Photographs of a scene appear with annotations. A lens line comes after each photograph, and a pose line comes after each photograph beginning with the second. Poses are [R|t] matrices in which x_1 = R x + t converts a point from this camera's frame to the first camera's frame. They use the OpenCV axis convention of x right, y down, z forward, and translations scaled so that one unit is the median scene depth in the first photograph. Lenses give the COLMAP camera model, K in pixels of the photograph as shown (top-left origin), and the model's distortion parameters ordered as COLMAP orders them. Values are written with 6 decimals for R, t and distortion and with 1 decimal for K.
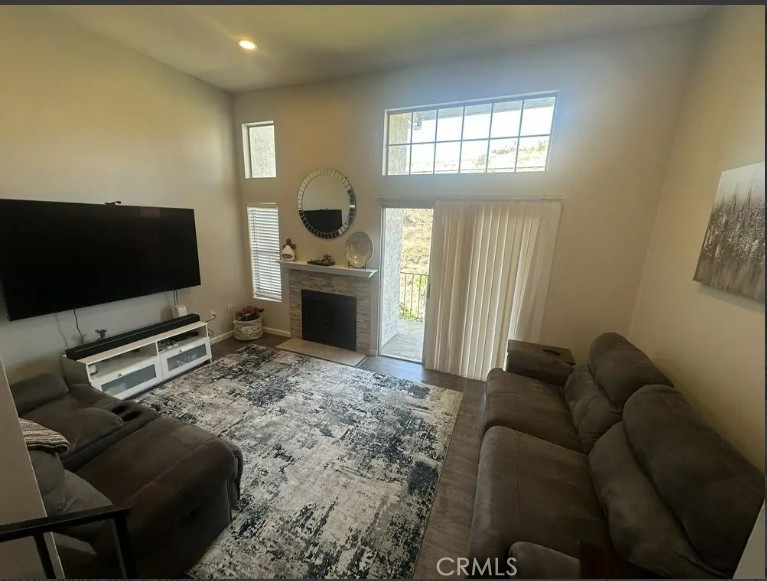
lens RADIAL K [[310.7, 0, 380.5], [0, 310.7, 293.7], [0, 0, 1]] dist [0.001944, -0.000134]
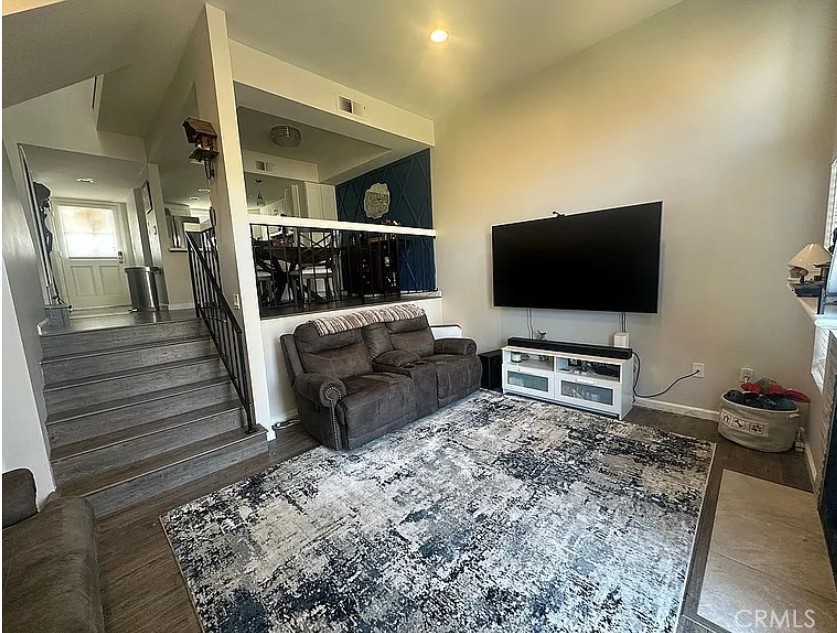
lens RADIAL K [[339.1, 0, 423.6], [0, 339.1, 316.6], [0, 0, 1]] dist [0.001944, -0.000134]
pose [[-0.380703, 0.101868, -0.919069, 0.365703], [-0.181433, 0.966365, 0.182265, -0.078510], [0.906723, 0.236138, -0.349416, 0.982933]]
